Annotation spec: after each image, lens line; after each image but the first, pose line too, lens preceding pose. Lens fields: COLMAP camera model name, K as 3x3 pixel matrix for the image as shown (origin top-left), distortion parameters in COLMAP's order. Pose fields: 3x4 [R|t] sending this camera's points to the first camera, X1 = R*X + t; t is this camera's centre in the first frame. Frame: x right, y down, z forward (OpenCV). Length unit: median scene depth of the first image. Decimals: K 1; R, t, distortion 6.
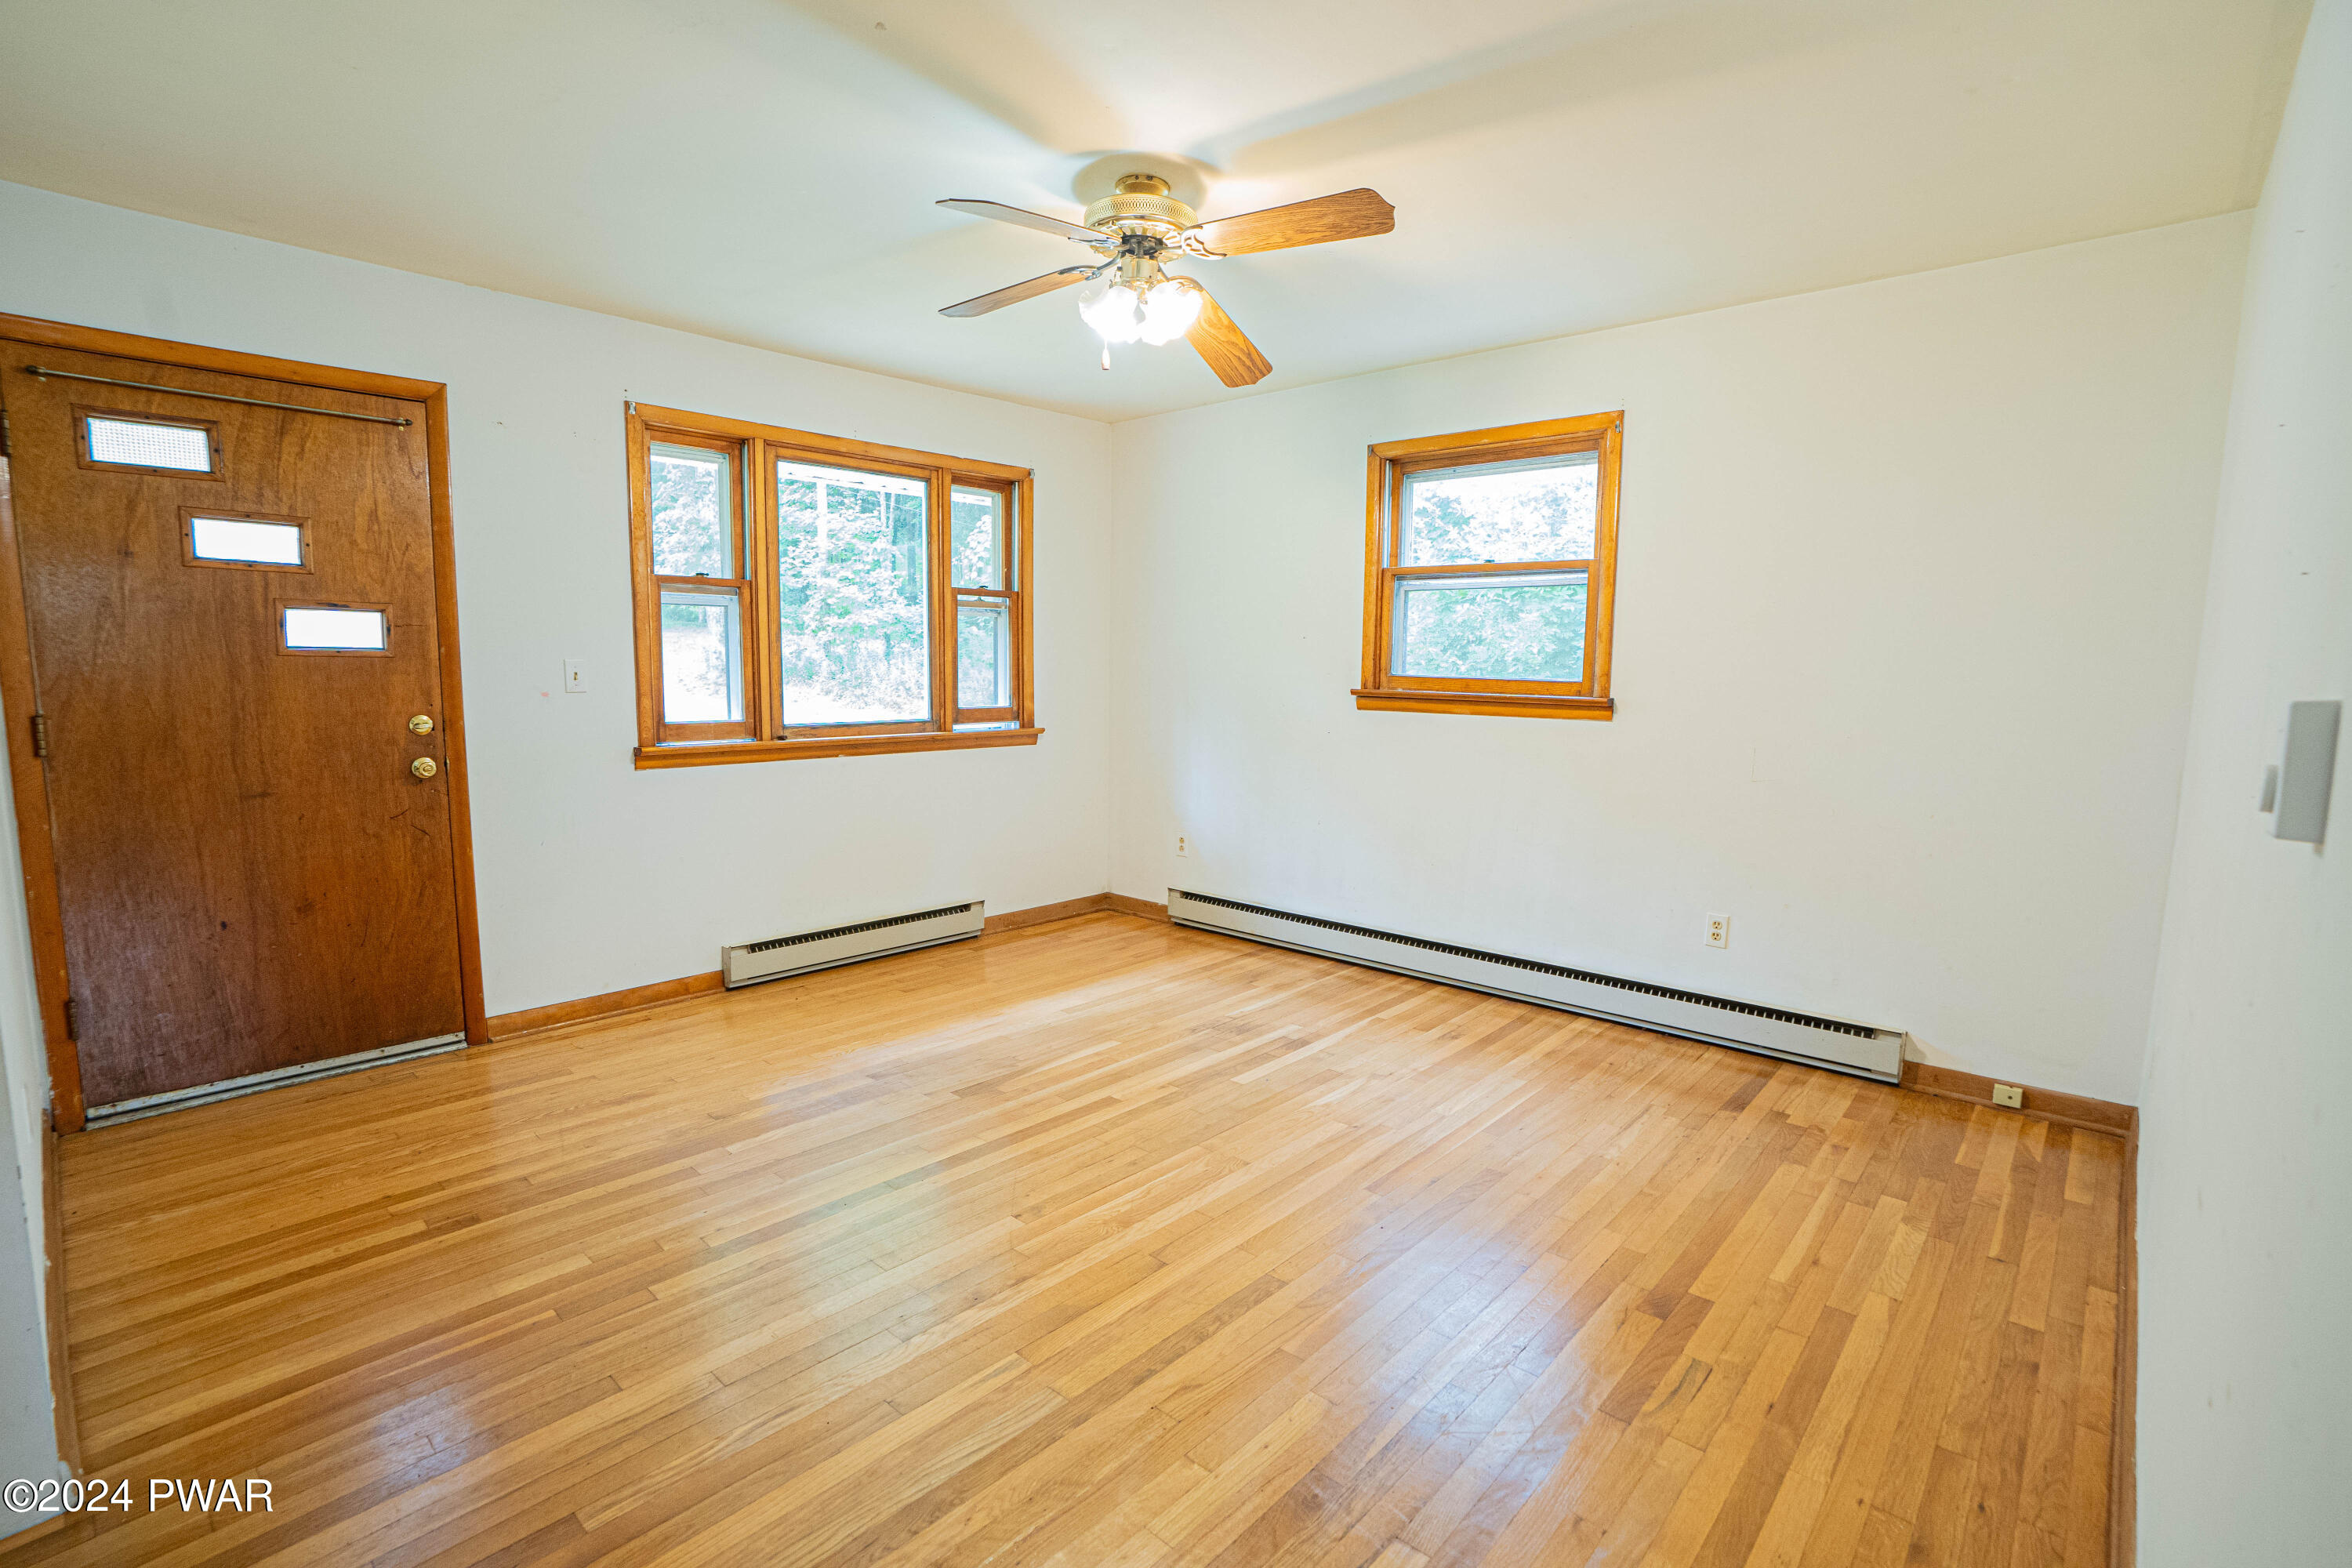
lens RADIAL K [[1073.6, 0, 1171.3], [0, 1073.6, 780.2], [0, 0, 1]] dist [-0.045064, 0.011246]
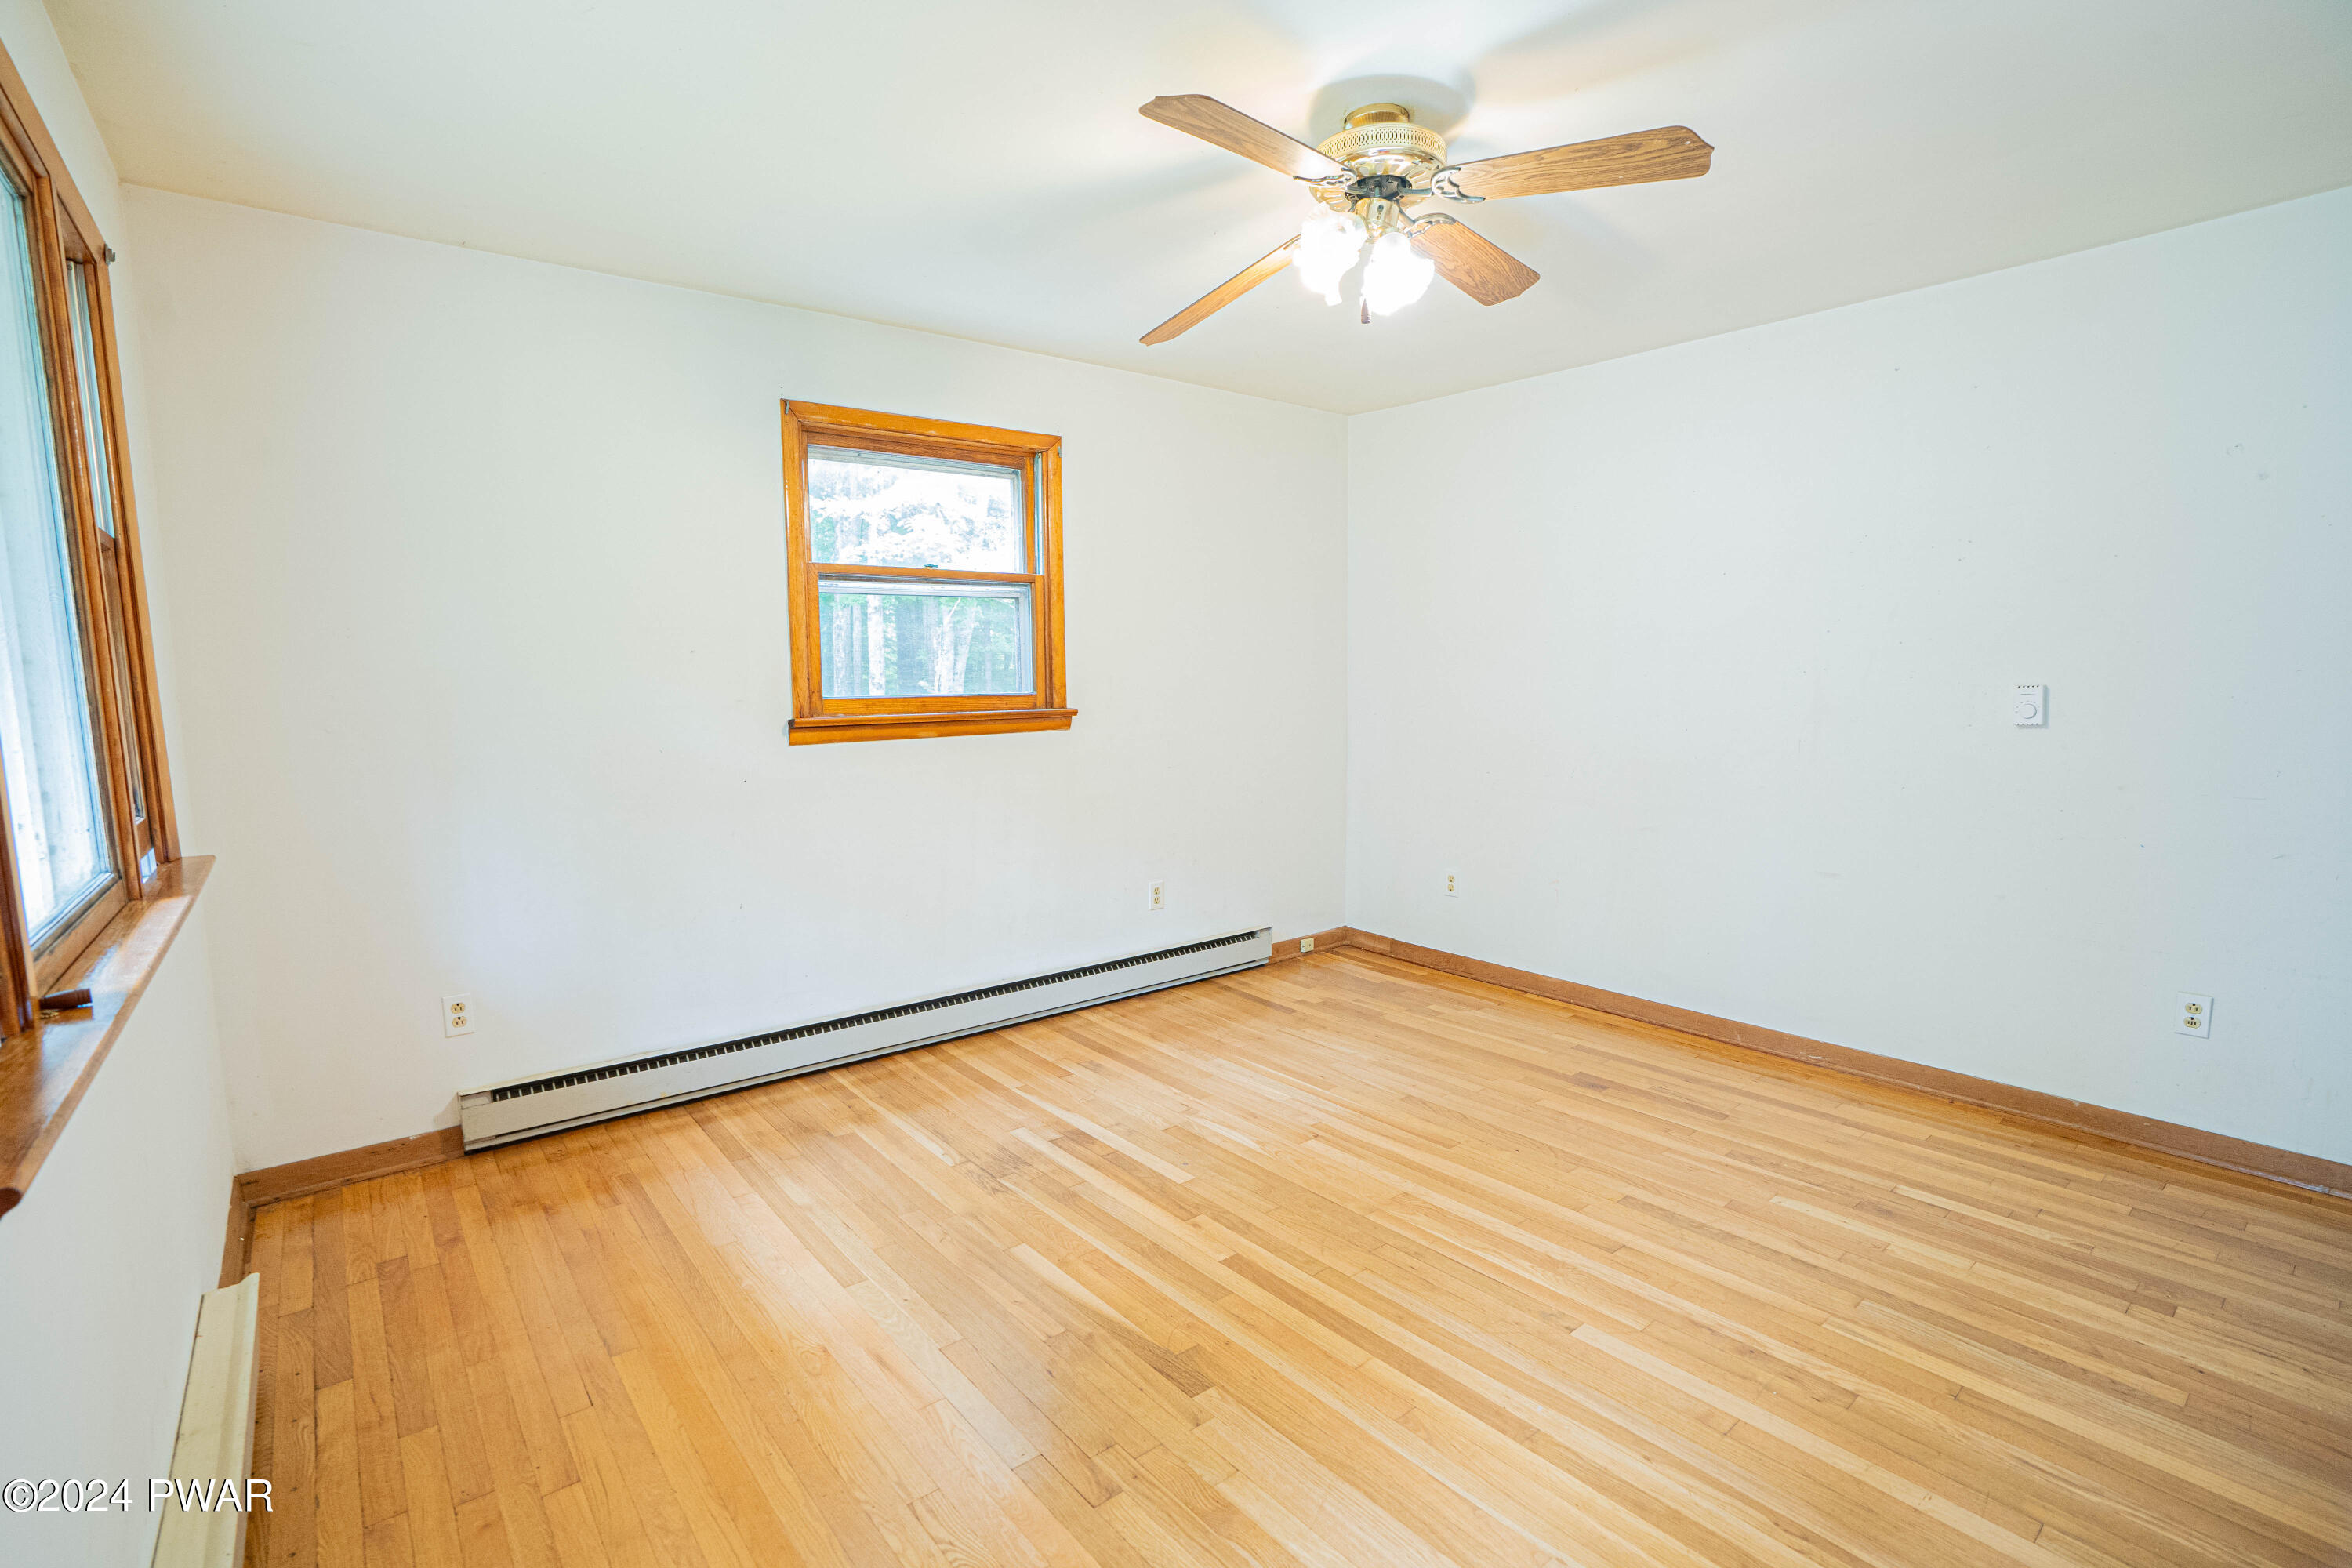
lens RADIAL K [[1073.6, 0, 1168.6], [0, 1073.6, 790.1], [0, 0, 1]] dist [-0.045064, 0.011246]
pose [[0.168460, -0.124813, 0.977774, -0.623713], [0.119710, 0.987199, 0.105391, -0.097202], [-0.978412, 0.099295, 0.181245, 0.711260]]
